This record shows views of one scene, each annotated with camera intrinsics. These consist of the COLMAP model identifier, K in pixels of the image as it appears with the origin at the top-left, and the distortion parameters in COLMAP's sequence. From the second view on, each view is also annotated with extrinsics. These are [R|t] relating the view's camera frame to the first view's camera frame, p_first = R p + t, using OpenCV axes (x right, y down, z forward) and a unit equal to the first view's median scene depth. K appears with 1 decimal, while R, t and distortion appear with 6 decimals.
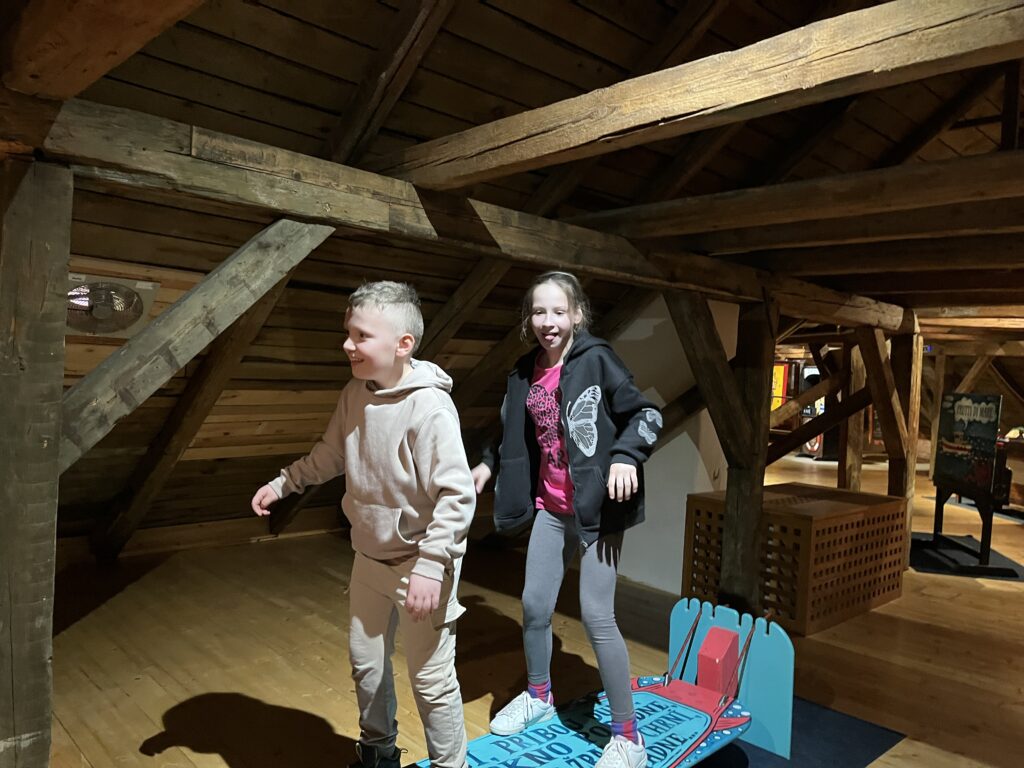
lens RADIAL K [[778.4, 0, 511.6], [0, 778.4, 388.3], [0, 0, 1]] dist [0.029103, 0.000559]
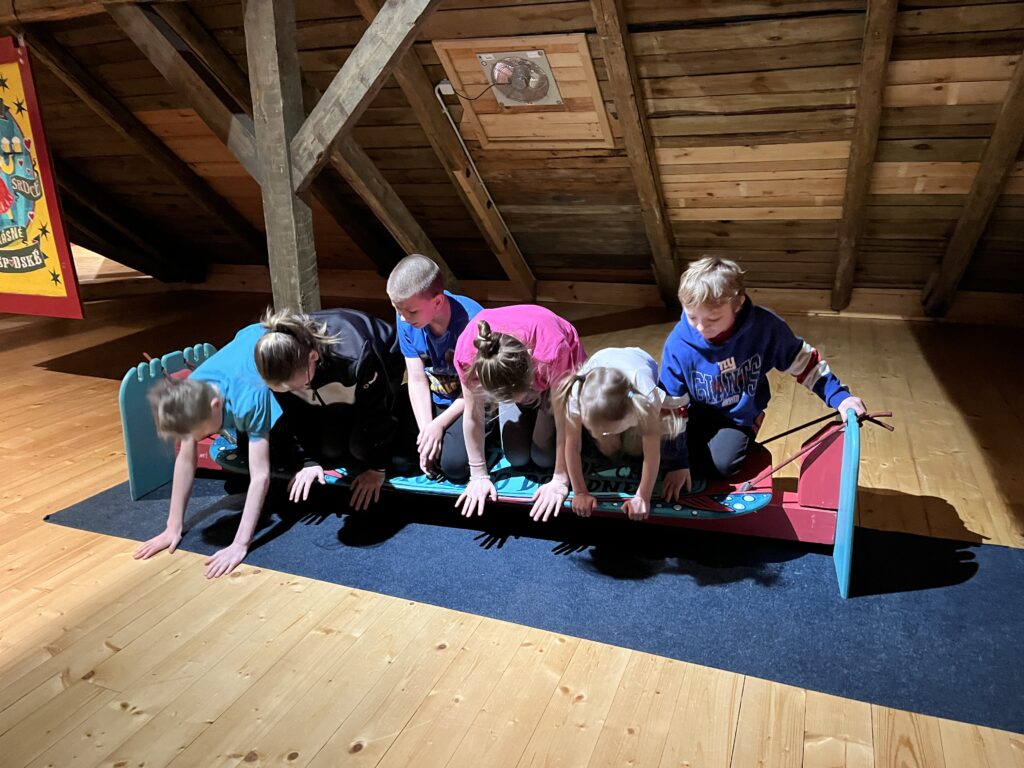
lens RADIAL K [[778.4, 0, 513.3], [0, 778.4, 381.4], [0, 0, 1]] dist [0.029103, 0.000559]
pose [[0.427291, 0.203522, -0.880909, 1.007114], [0.015495, 0.972543, 0.232209, 0.113707], [0.903981, -0.112871, 0.412405, 0.641089]]
